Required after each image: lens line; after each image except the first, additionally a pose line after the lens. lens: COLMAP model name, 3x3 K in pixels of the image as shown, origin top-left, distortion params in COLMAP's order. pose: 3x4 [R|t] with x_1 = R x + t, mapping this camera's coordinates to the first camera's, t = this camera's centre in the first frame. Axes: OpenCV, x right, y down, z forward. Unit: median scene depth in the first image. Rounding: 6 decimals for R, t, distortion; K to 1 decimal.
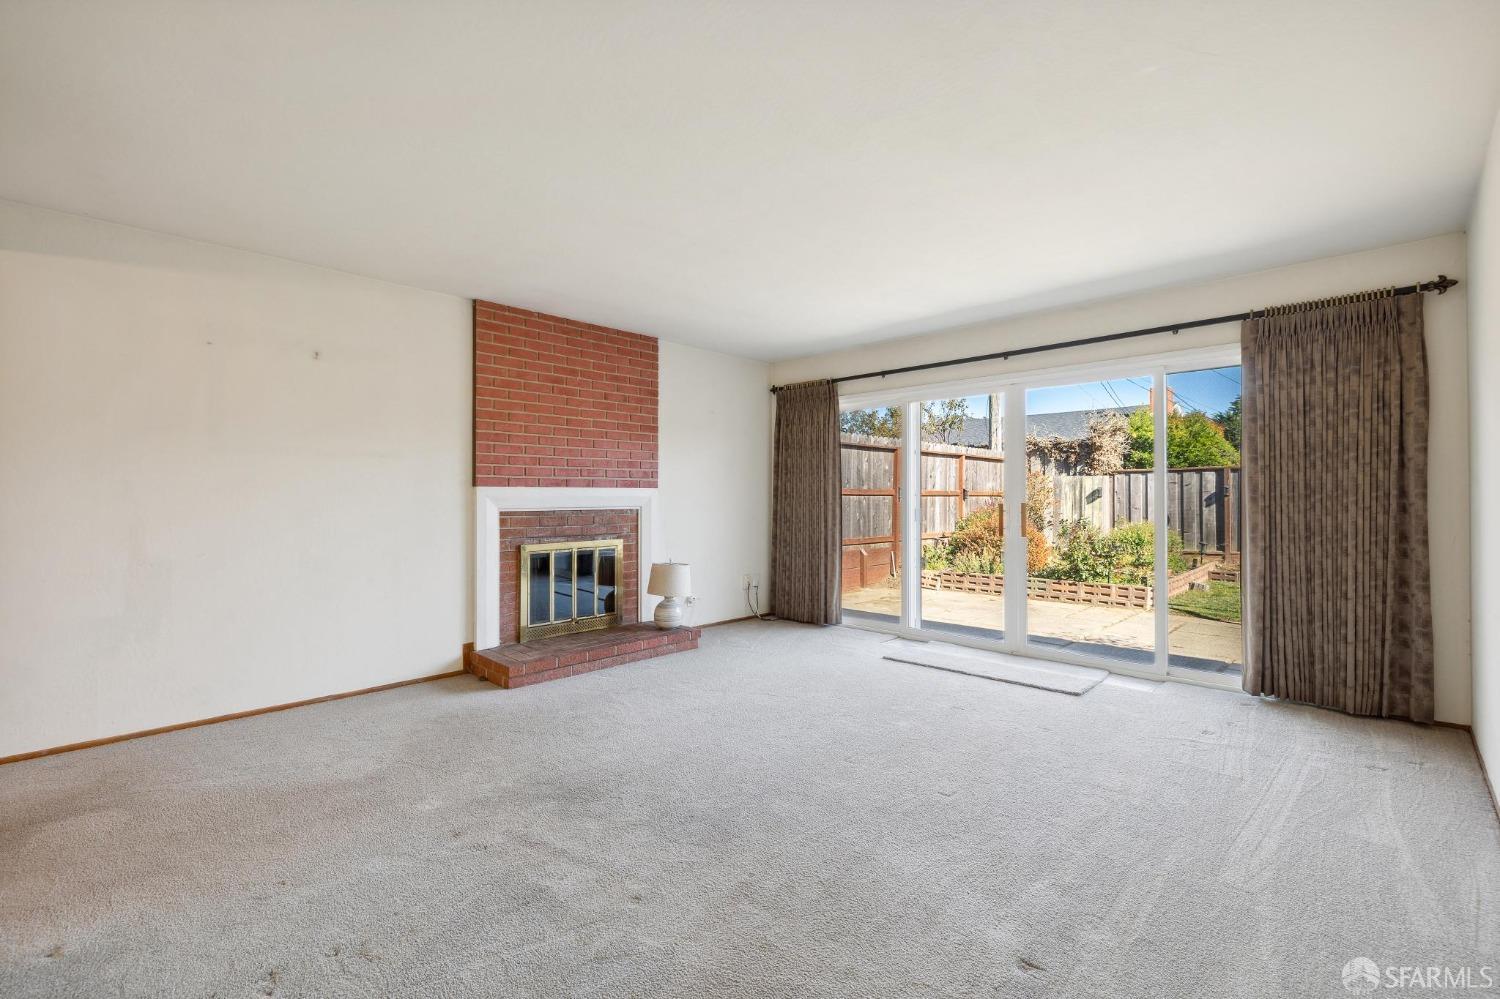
lens RADIAL K [[667.2, 0, 737.9], [0, 667.2, 495.1], [0, 0, 1]] dist [0.000186, 0.000278]
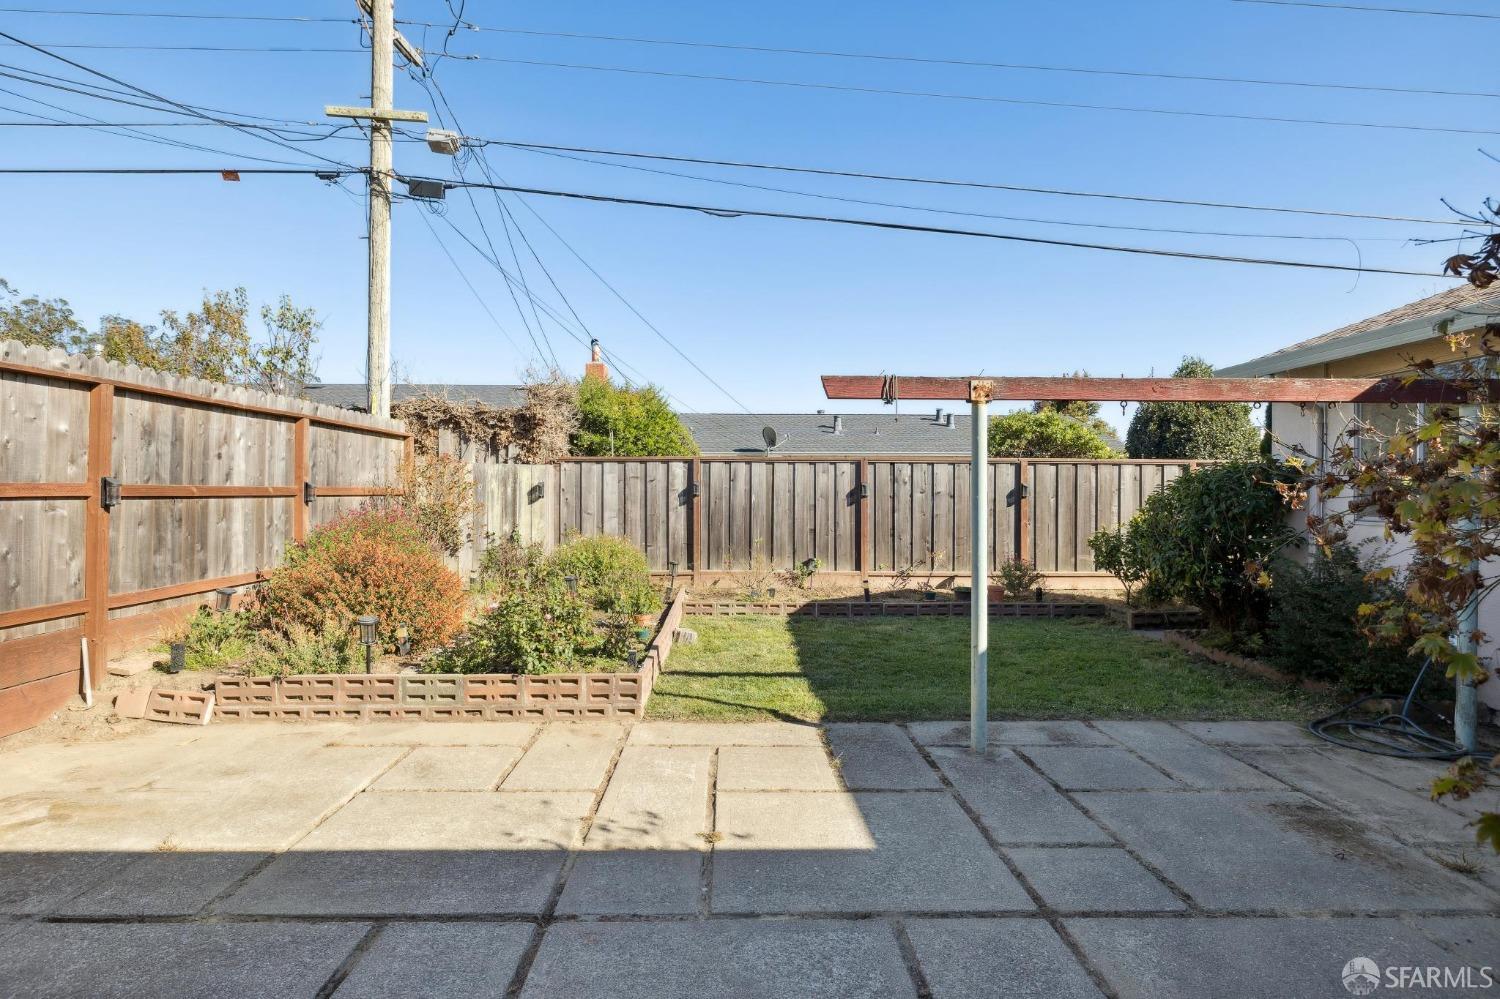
lens RADIAL K [[751.2, 0, 744.4], [0, 751.2, 492.9], [0, 0, 1]] dist [-0.000885, 0.000069]
pose [[0.707679, 0.000017, 0.706534, 0.238180], [-0.004579, 0.999979, 0.004562, -0.008075], [-0.706519, -0.006464, 0.707665, 0.495492]]
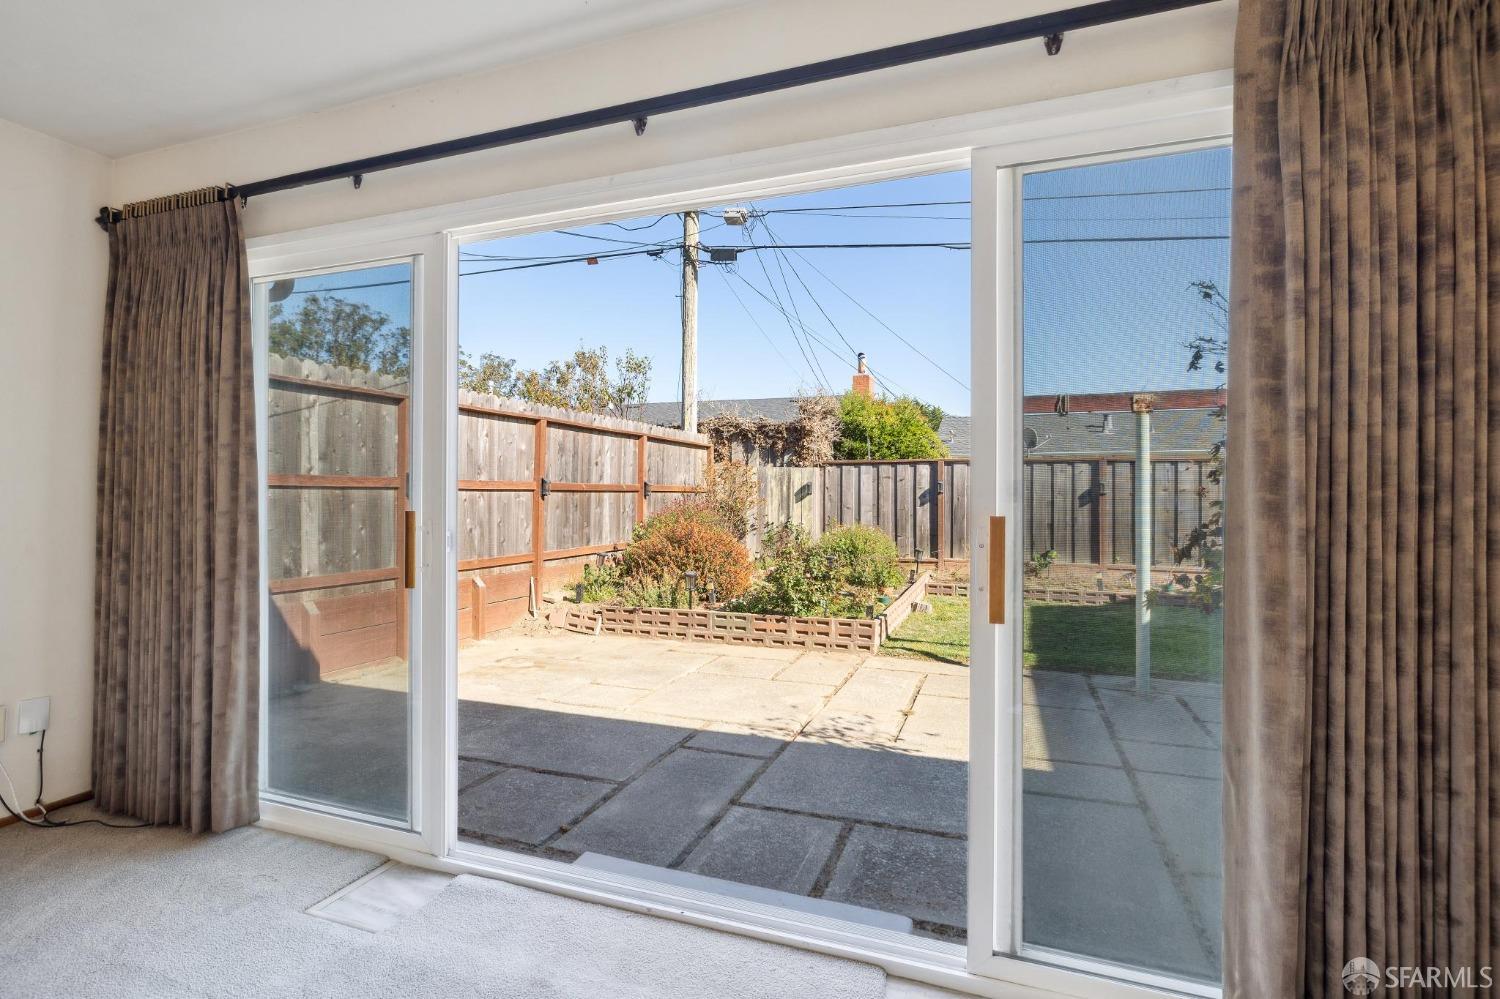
lens RADIAL K [[745.3, 0, 742.3], [0, 745.3, 492.5], [0, 0, 1]] dist [-0.002080, 0.000156]
pose [[0.913193, 0.003729, 0.407511, 0.150700], [-0.005106, 0.999984, 0.002290, -0.000625], [-0.407496, -0.004172, 0.913197, 0.313433]]
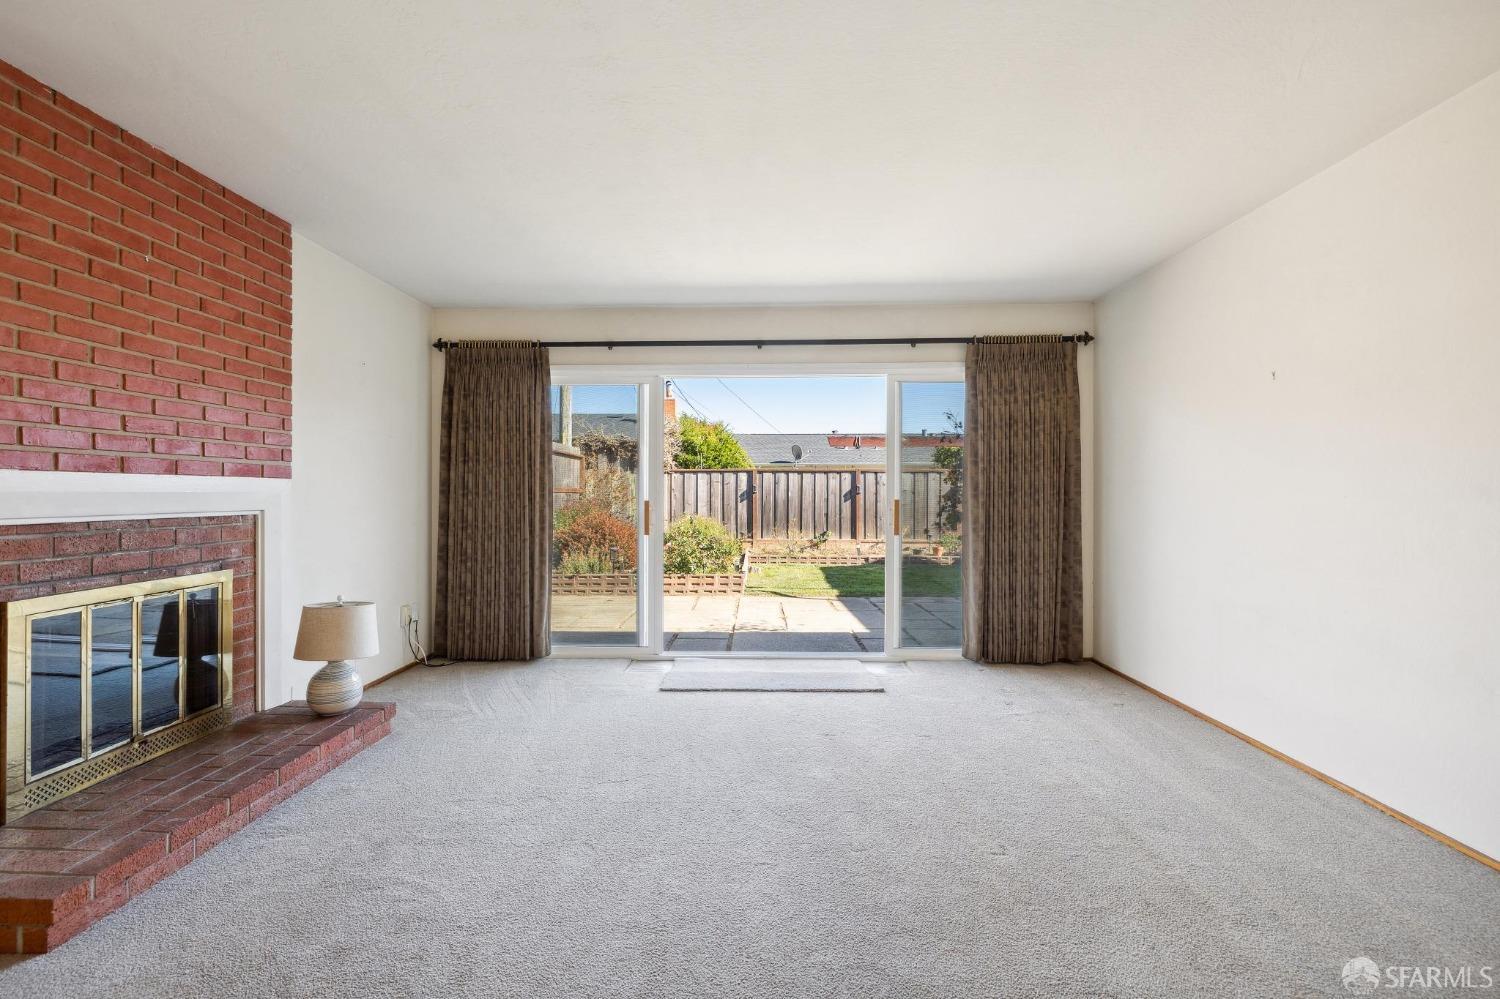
lens RADIAL K [[660.7, 0, 750.0], [0, 660.7, 499.5], [0, 0, 1]] dist [-0.000567, -0.000223]
pose [[0.728863, -0.004988, 0.684642, -0.132315], [-0.003070, 0.999940, 0.010553, 0.000429], [-0.684653, -0.009794, 0.728803, 0.172847]]
